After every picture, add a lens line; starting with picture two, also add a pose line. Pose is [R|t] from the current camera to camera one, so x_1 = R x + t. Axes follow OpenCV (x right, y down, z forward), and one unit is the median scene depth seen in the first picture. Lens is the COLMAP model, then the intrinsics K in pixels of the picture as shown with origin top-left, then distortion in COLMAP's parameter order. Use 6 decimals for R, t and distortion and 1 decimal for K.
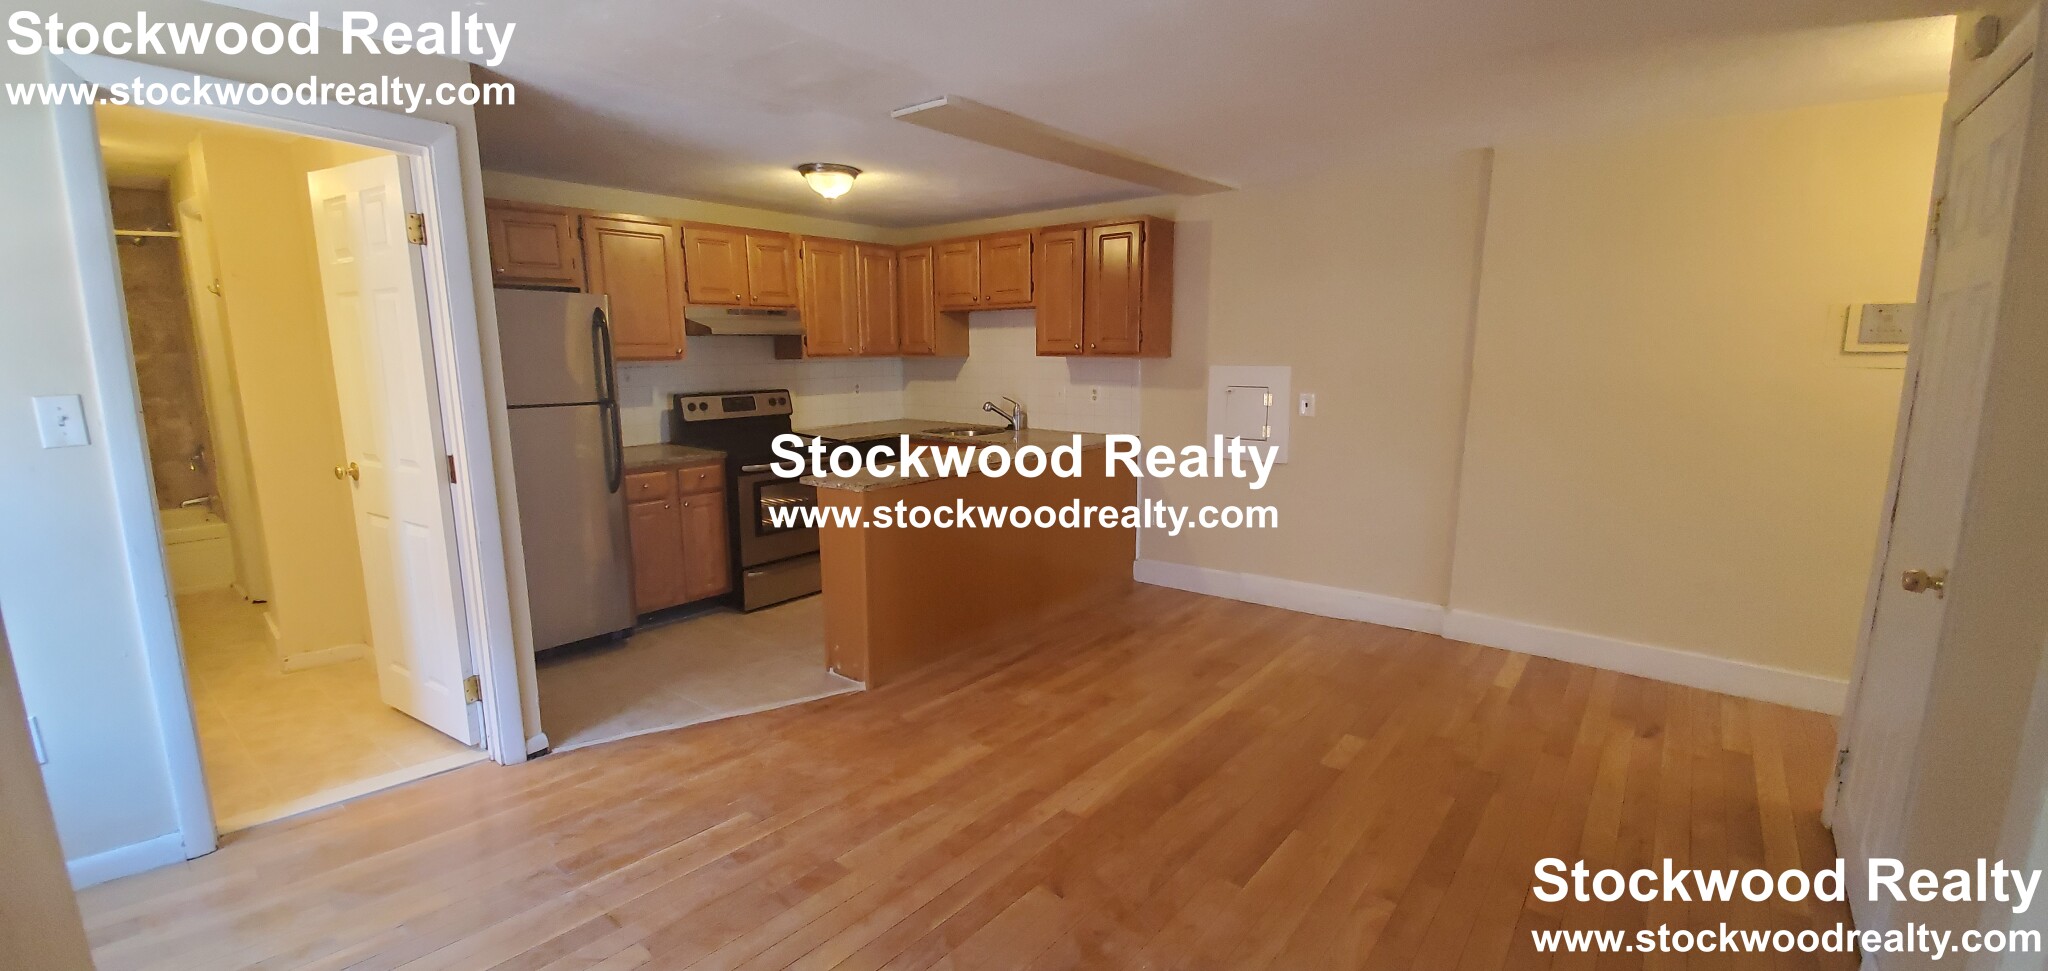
lens RADIAL K [[812.4, 0, 1017.7], [0, 812.4, 492.6], [0, 0, 1]] dist [0.006387, -0.012752]
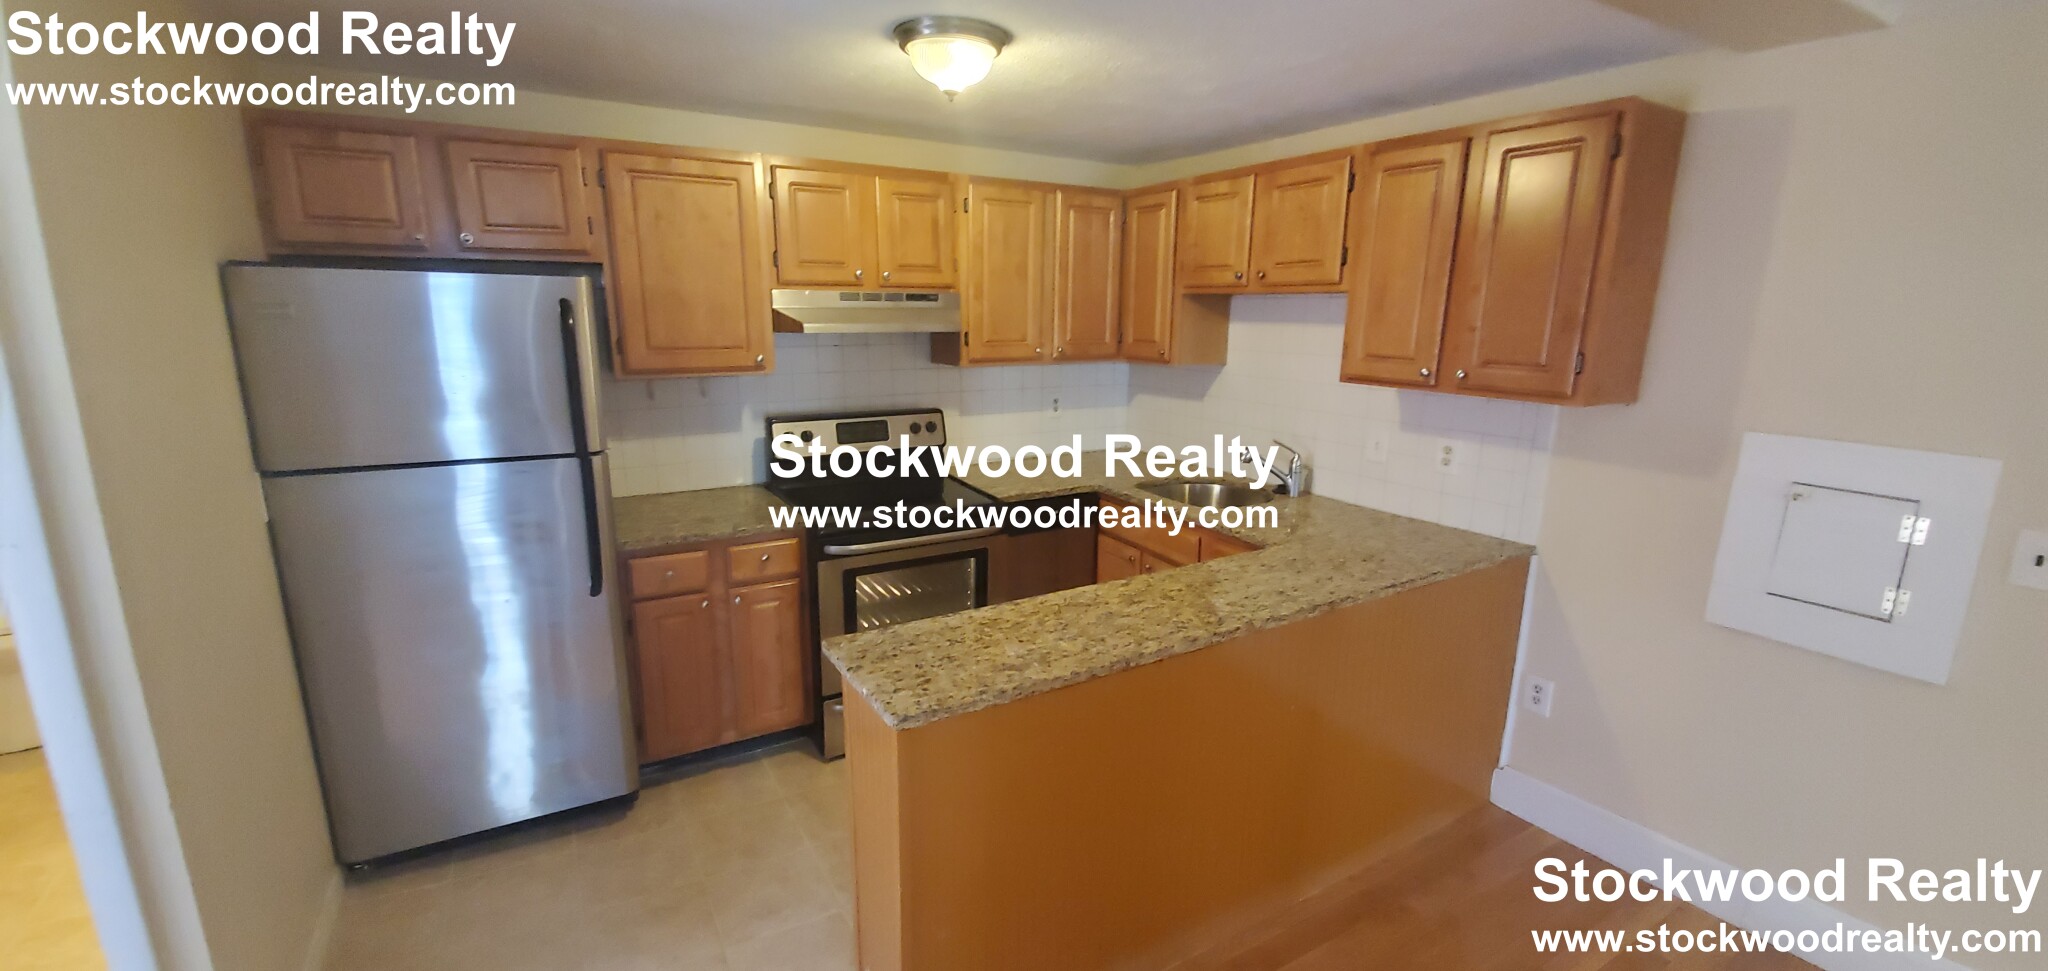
lens RADIAL K [[812.4, 0, 1017.7], [0, 812.4, 492.6], [0, 0, 1]] dist [0.006387, -0.012752]
pose [[0.939786, 0.092408, -0.329035, 0.006182], [-0.077215, 0.995269, 0.058974, -0.116233], [0.332927, -0.030016, 0.942475, 0.429274]]
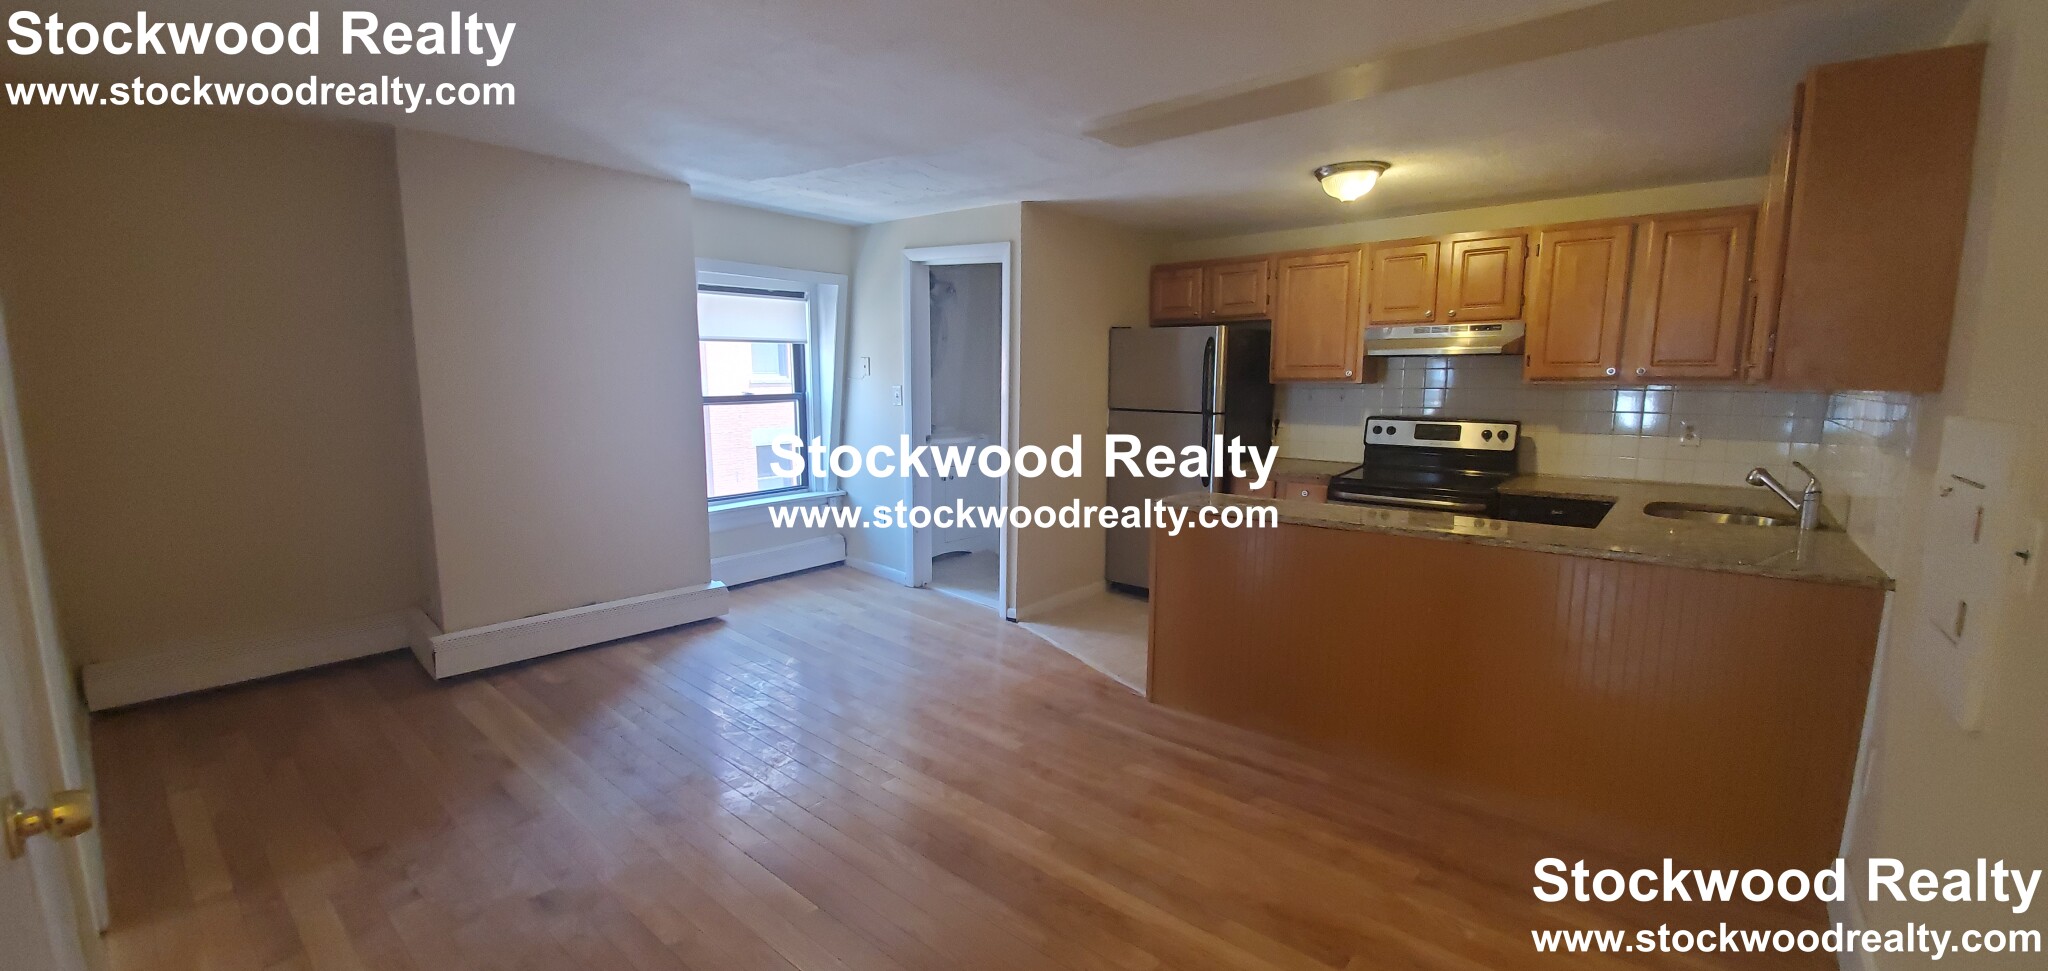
lens RADIAL K [[812.4, 0, 1017.7], [0, 812.4, 492.6], [0, 0, 1]] dist [0.006387, -0.012752]
pose [[-0.013767, 0.147490, -0.988968, 0.595977], [-0.178553, 0.972802, 0.147565, -0.100411], [0.983834, 0.178614, 0.012942, 0.583306]]
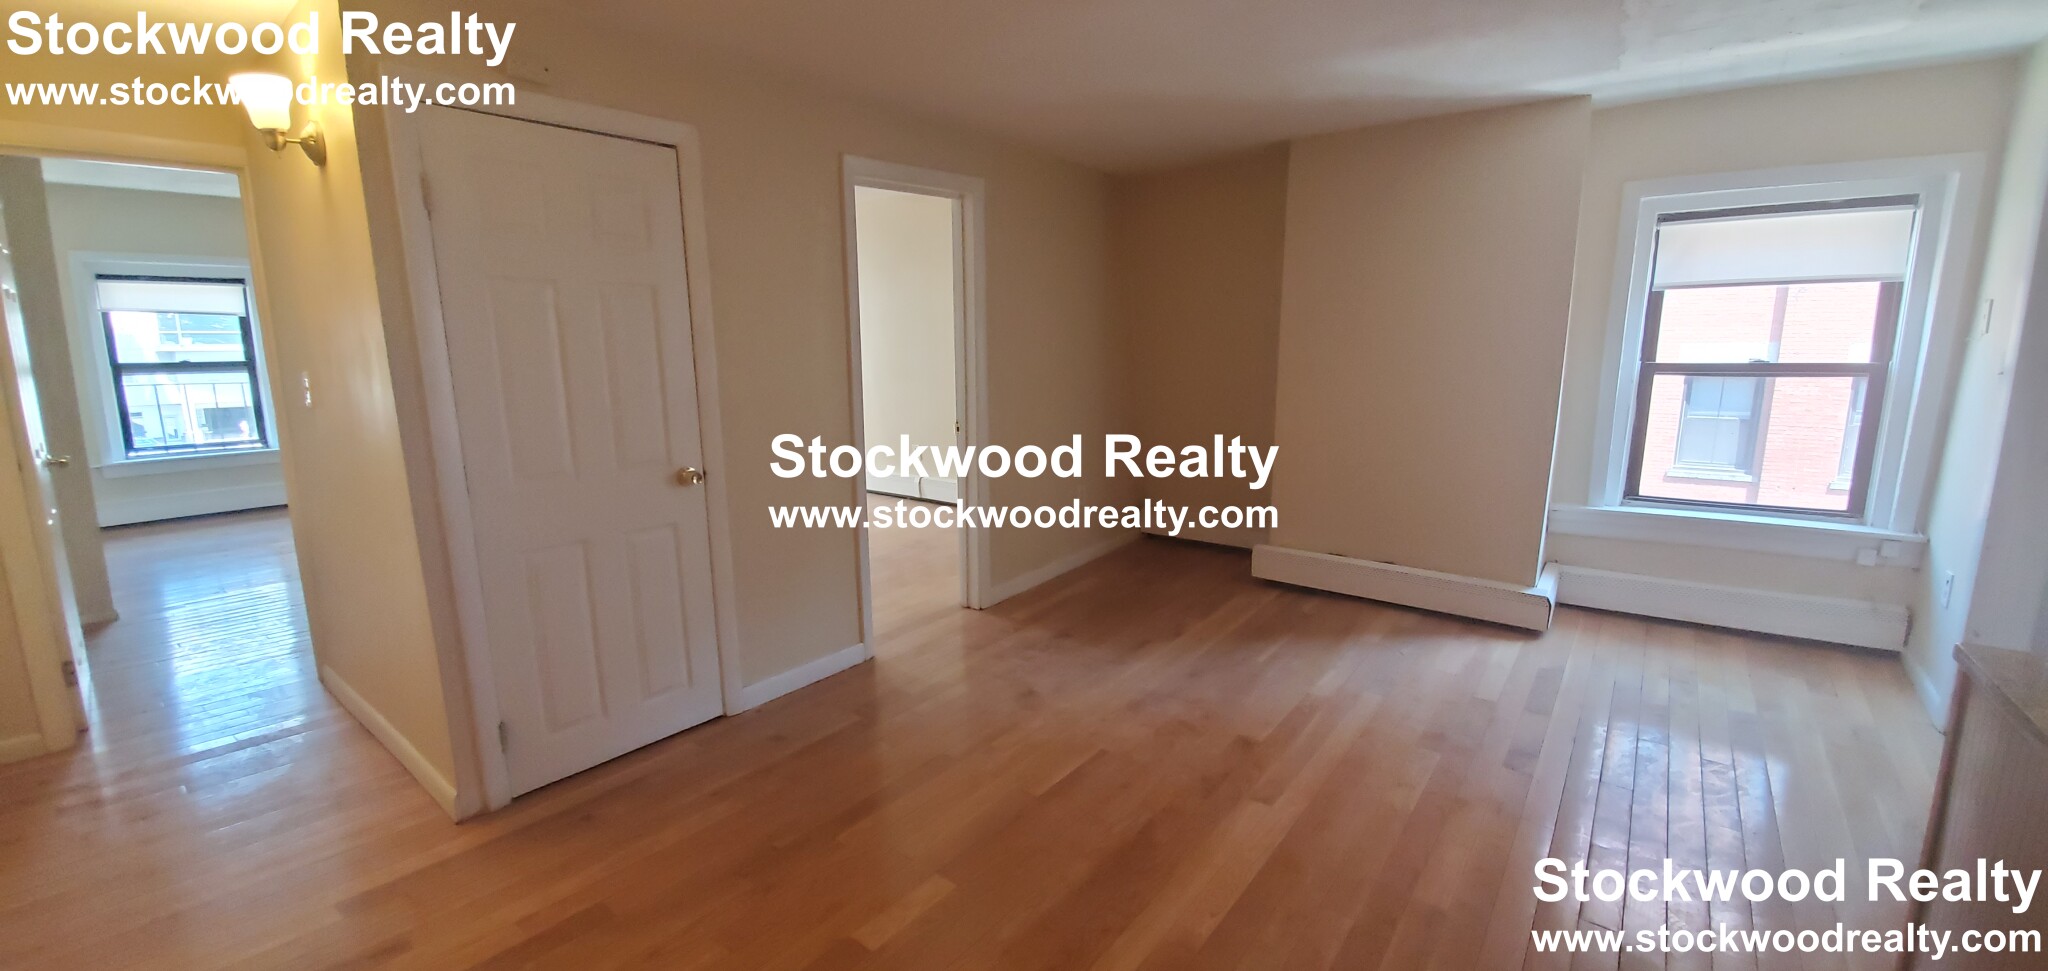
lens RADIAL K [[812.4, 0, 1017.7], [0, 812.4, 492.6], [0, 0, 1]] dist [0.006387, -0.012752]
pose [[-0.999625, 0.014894, -0.022972, 0.199391], [0.005999, 0.937844, 0.347006, -0.154759], [0.026713, 0.346738, -0.937582, 0.948757]]
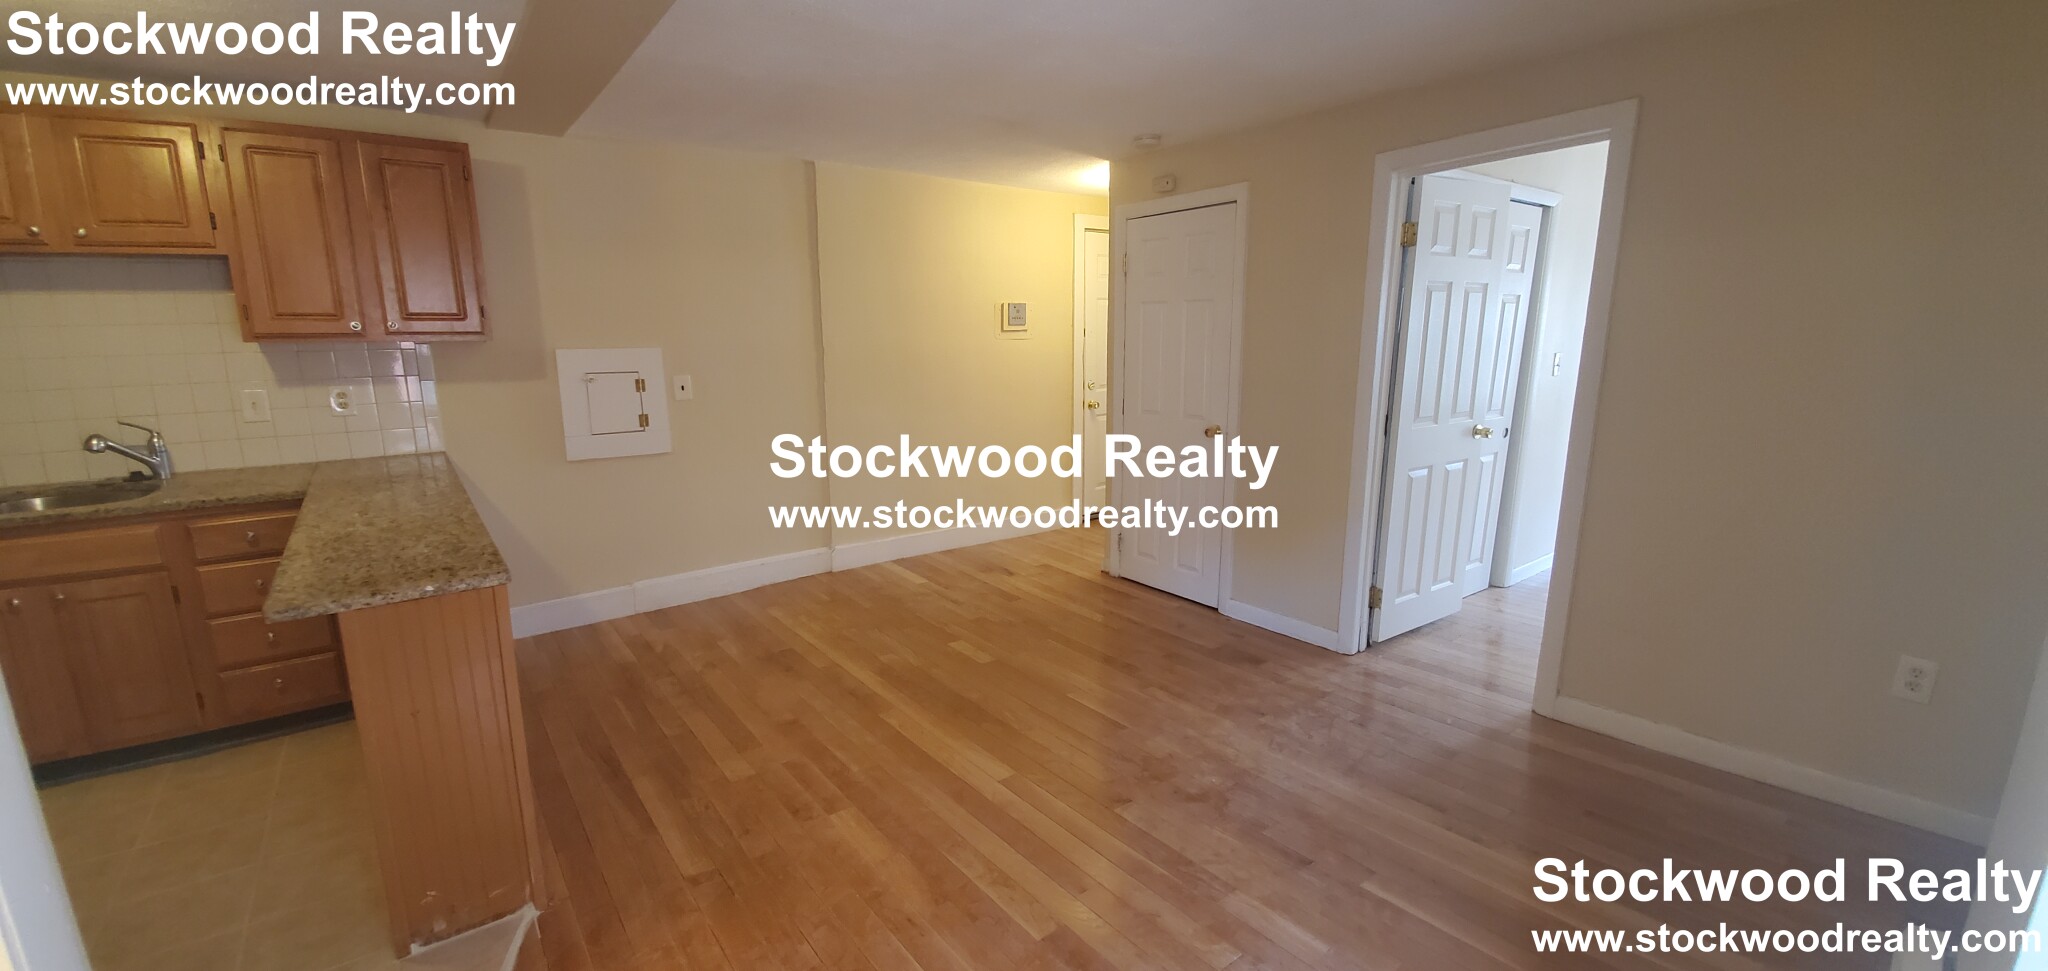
lens RADIAL K [[812.4, 0, 1017.7], [0, 812.4, 492.6], [0, 0, 1]] dist [0.006387, -0.012752]
pose [[0.229192, -0.190888, 0.954480, -0.456880], [0.168020, 0.973622, 0.154370, -0.063754], [-0.958770, 0.124992, 0.255219, 0.361181]]
